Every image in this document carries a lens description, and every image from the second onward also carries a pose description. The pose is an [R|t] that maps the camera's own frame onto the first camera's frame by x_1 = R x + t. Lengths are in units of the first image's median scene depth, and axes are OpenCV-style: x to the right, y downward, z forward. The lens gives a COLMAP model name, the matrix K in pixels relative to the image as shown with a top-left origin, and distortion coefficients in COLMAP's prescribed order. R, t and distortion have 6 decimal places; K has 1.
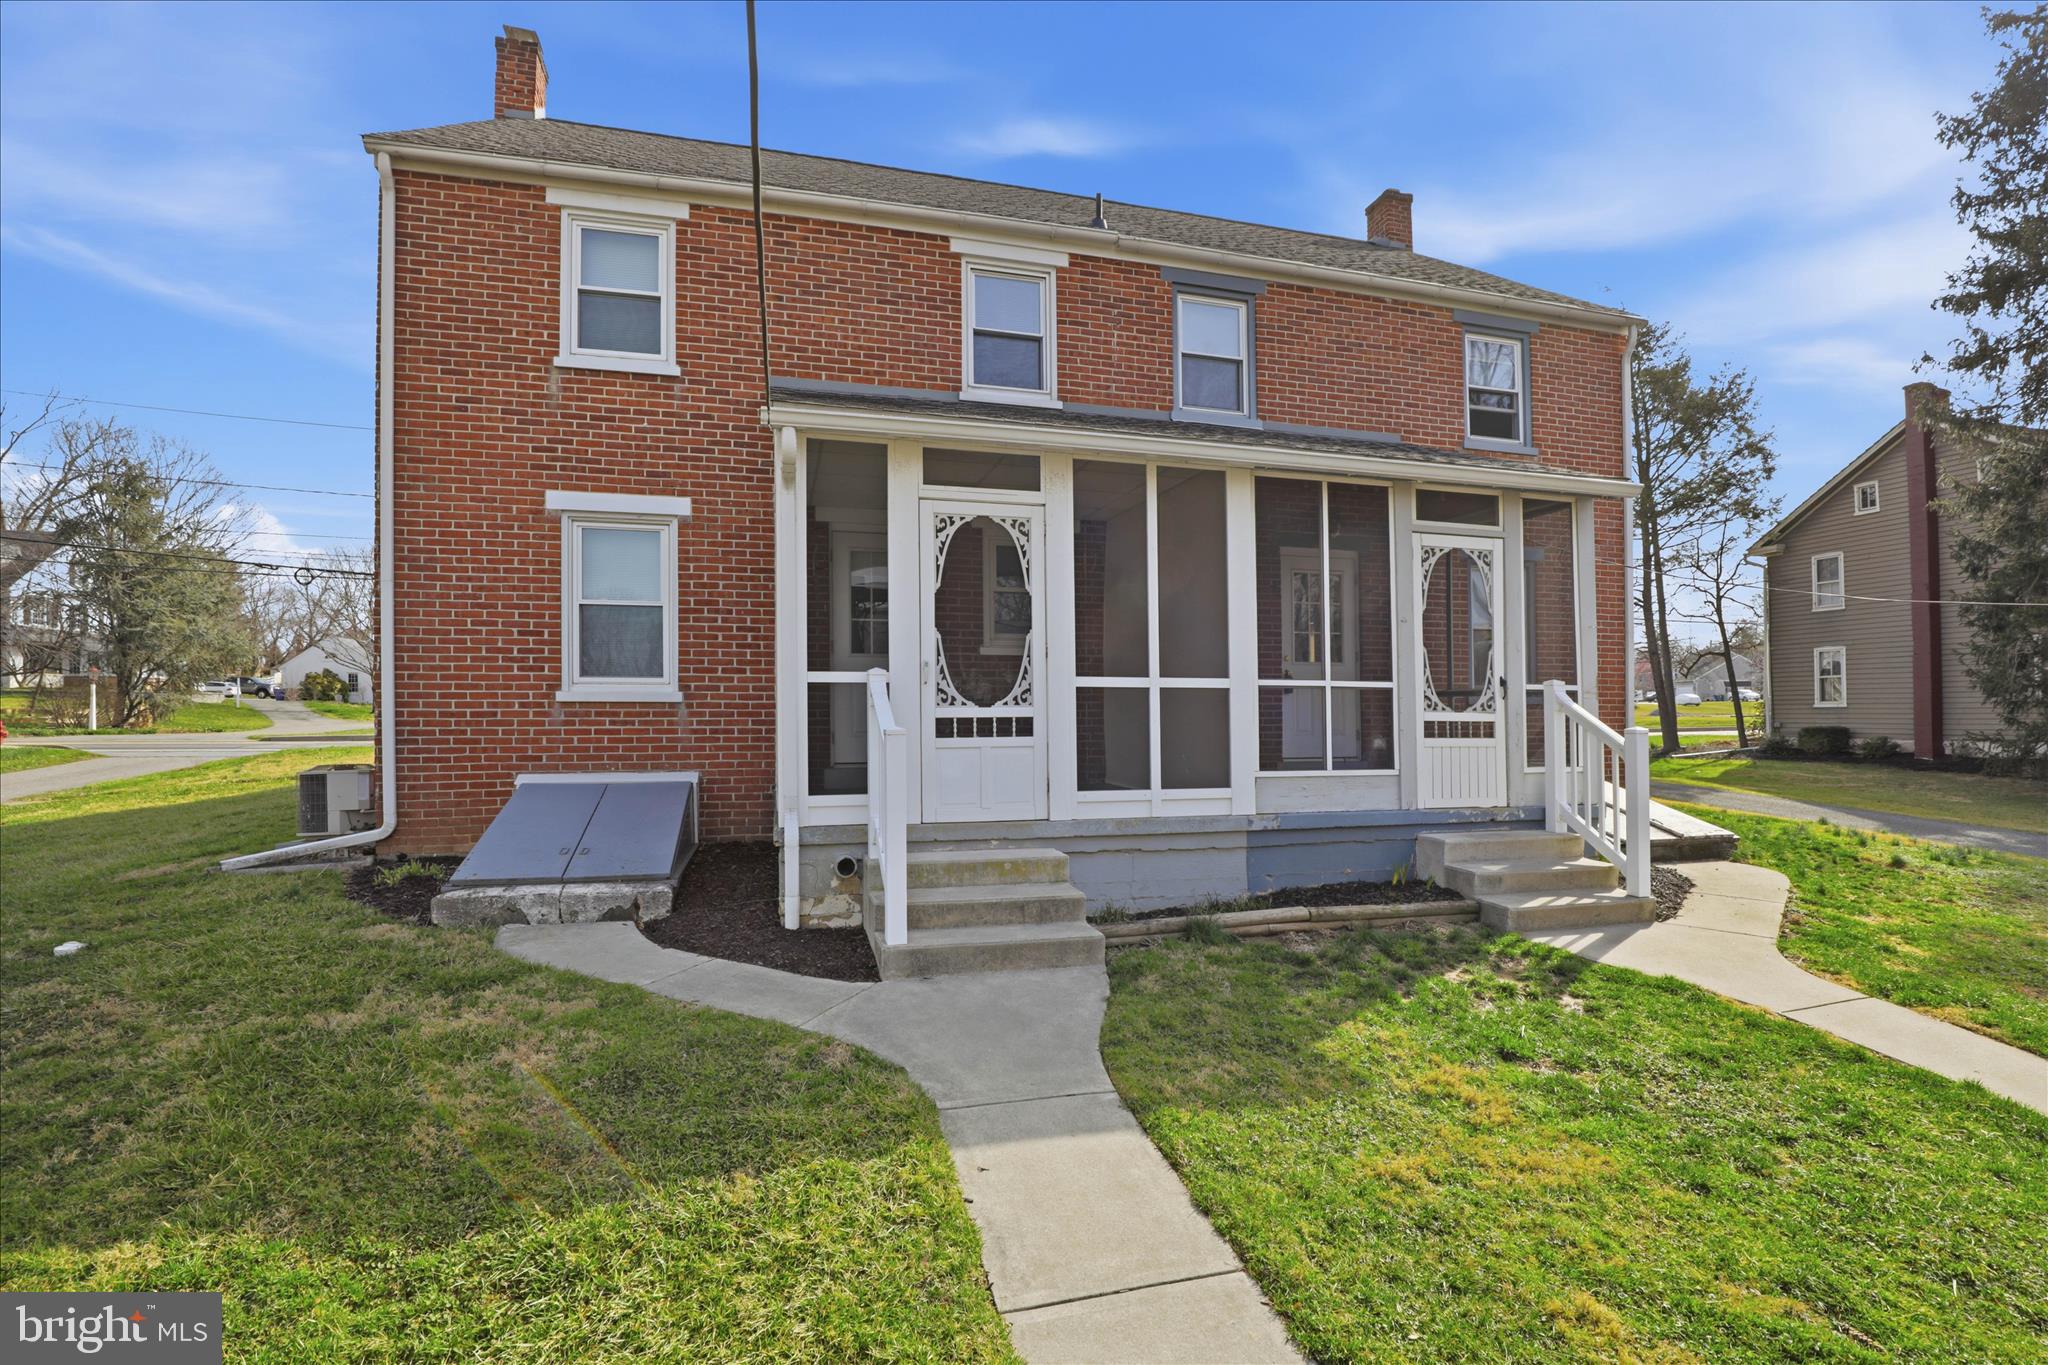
lens RADIAL K [[927.8, 0, 1036.6], [0, 927.8, 694.5], [0, 0, 1]] dist [-0.037431, 0.003525]
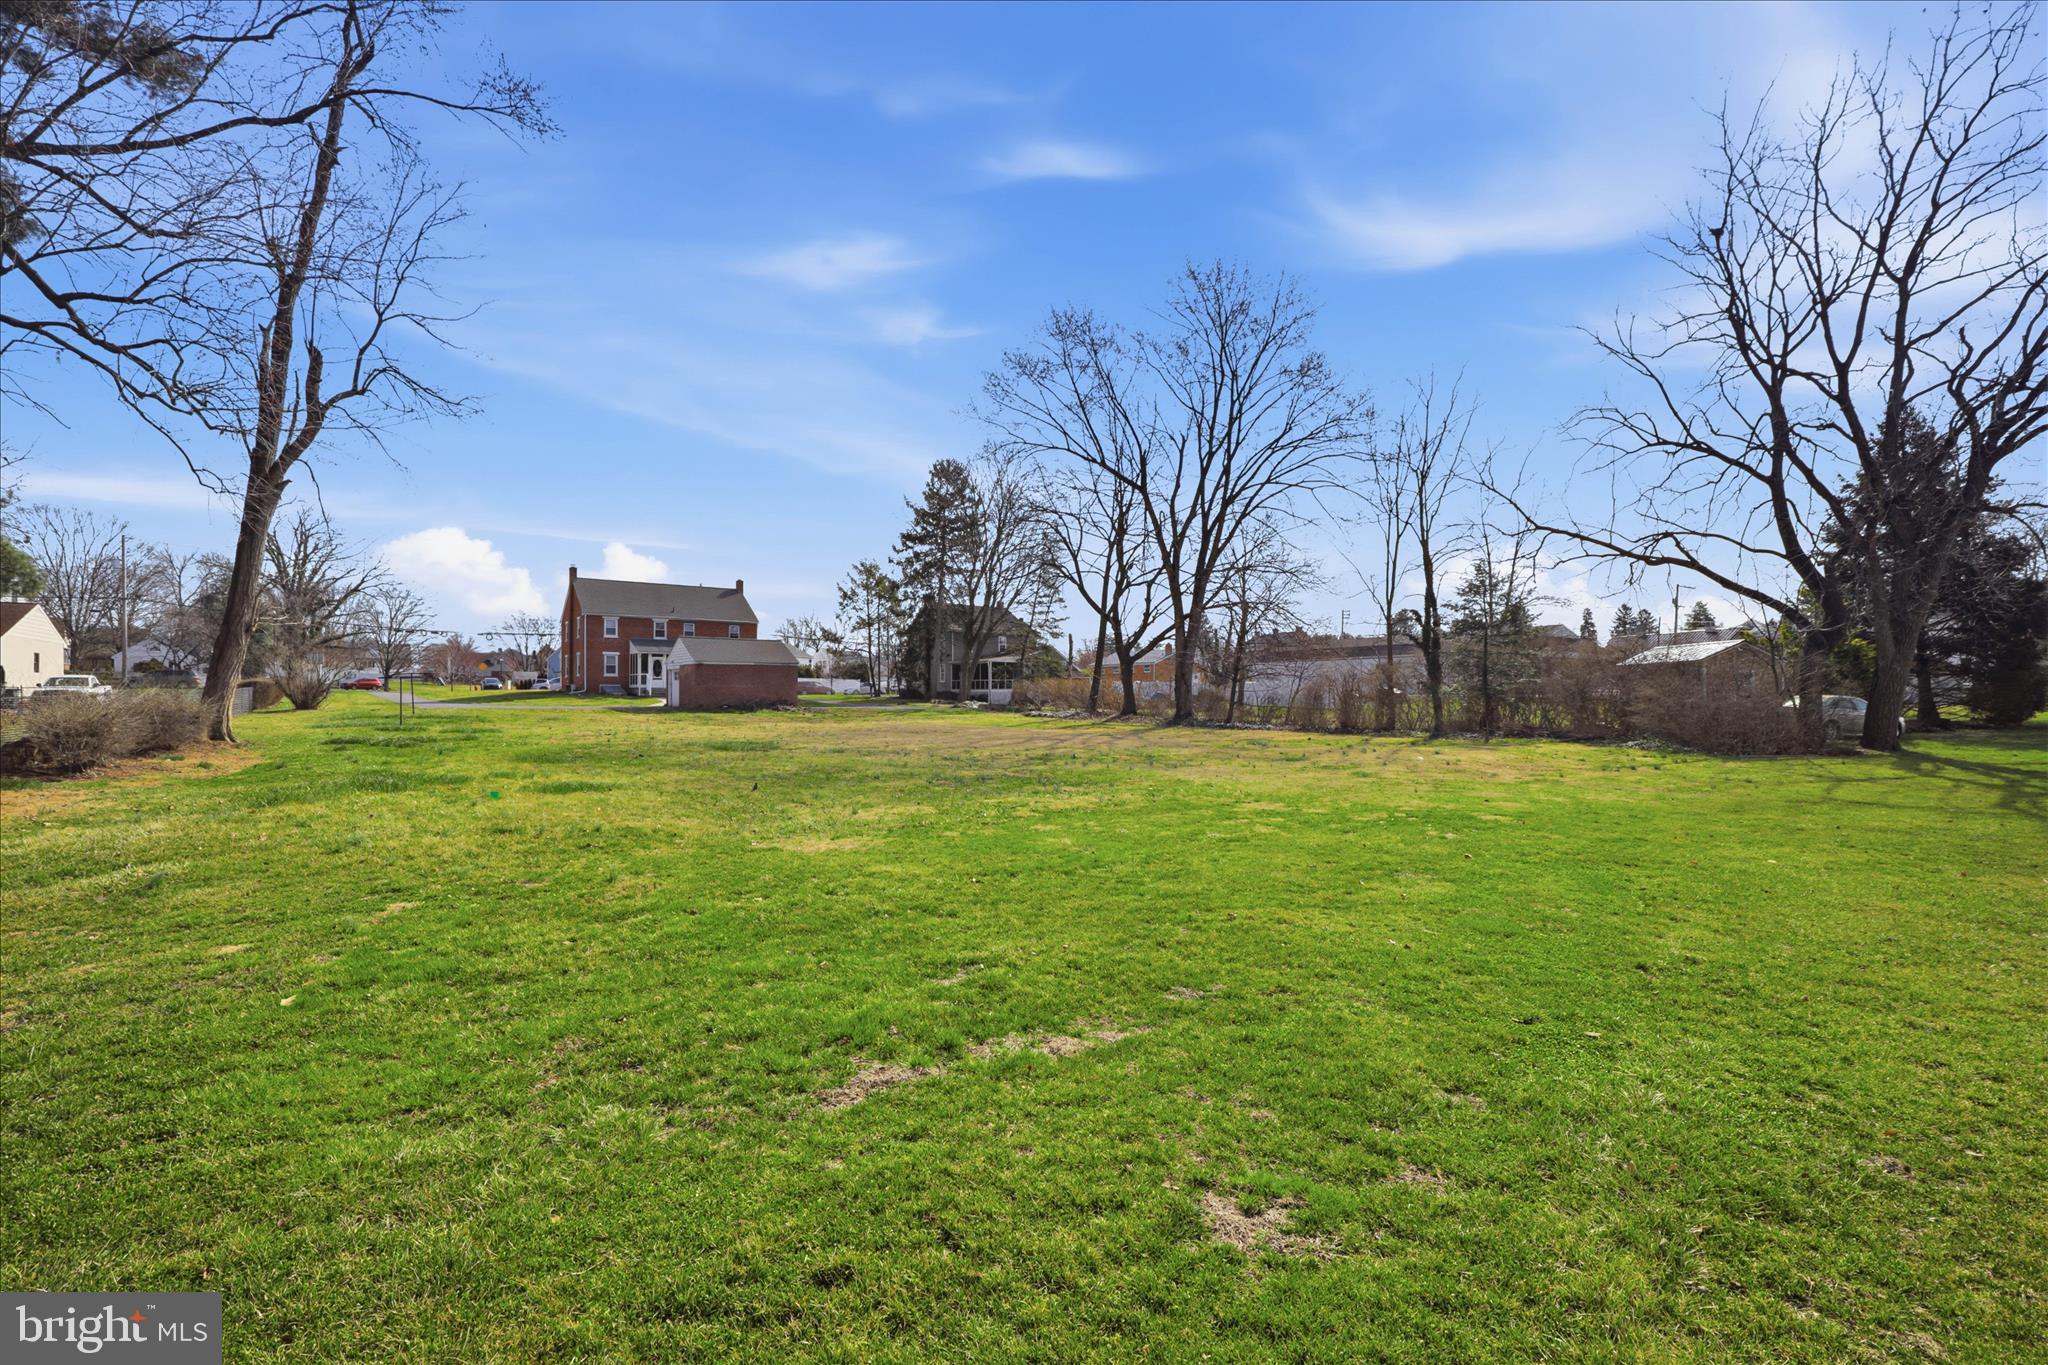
lens RADIAL K [[927.8, 0, 1036.6], [0, 927.8, 694.5], [0, 0, 1]] dist [-0.037431, 0.003525]
pose [[0.935735, 0.006559, 0.352643, 0.234760], [-0.009881, 0.999922, 0.007623, 0.073876], [-0.352565, -0.010618, 0.935727, -8.585727]]
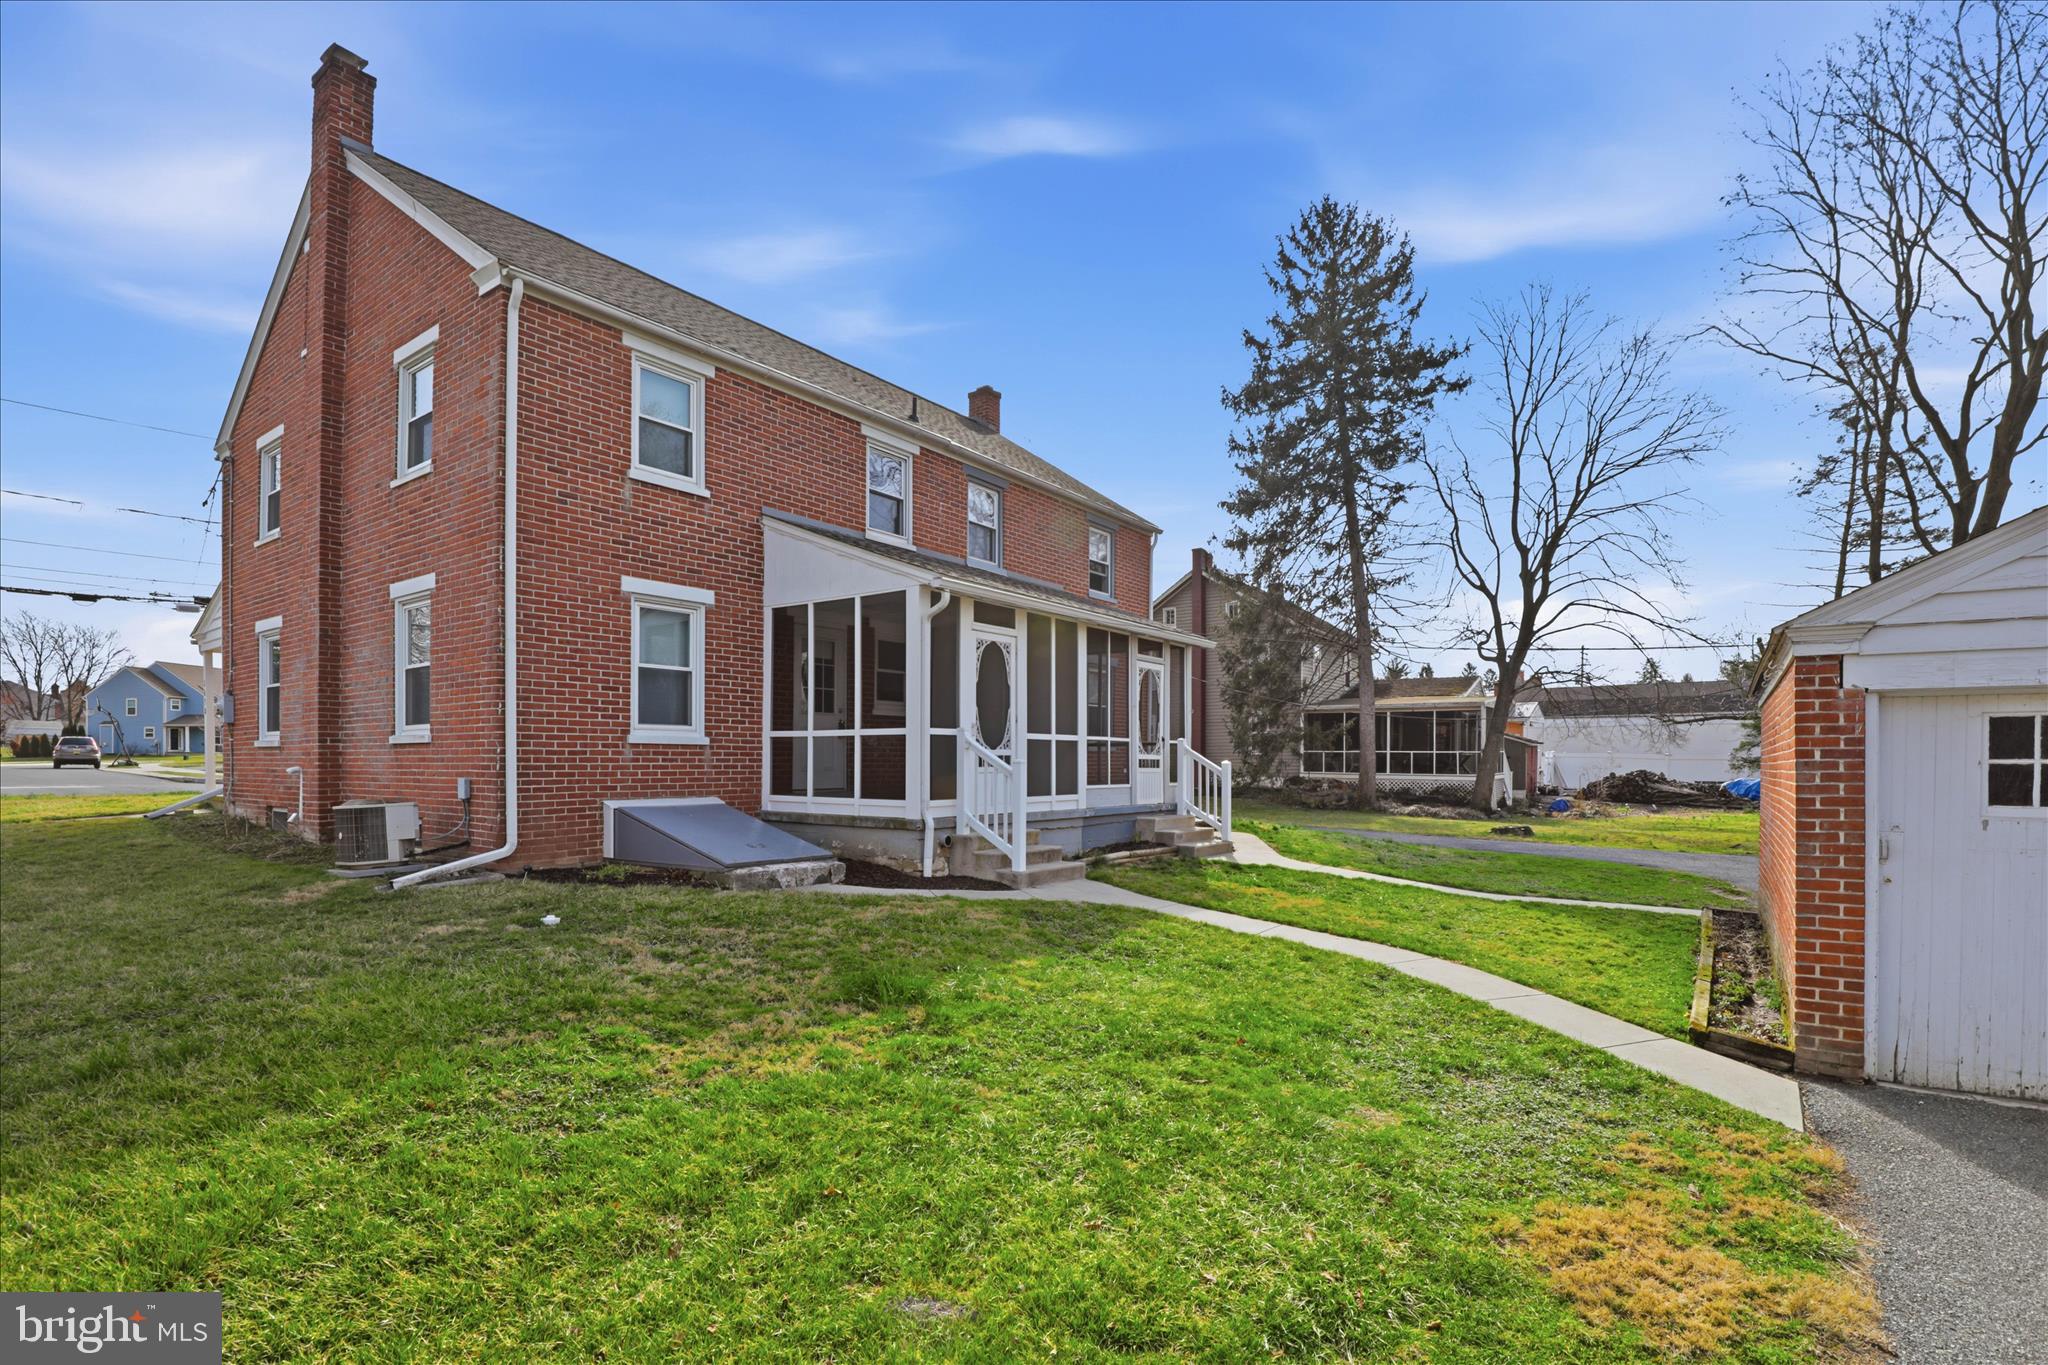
lens RADIAL K [[955.6, 0, 1022.1], [0, 955.6, 757.2], [0, 0, 1]] dist [-0.033120, 0.000525]
pose [[0.783613, 0.003163, 0.621241, -0.918013], [-0.012576, 0.999863, 0.010772, 0.006192], [-0.621122, -0.016254, 0.783545, -0.370341]]
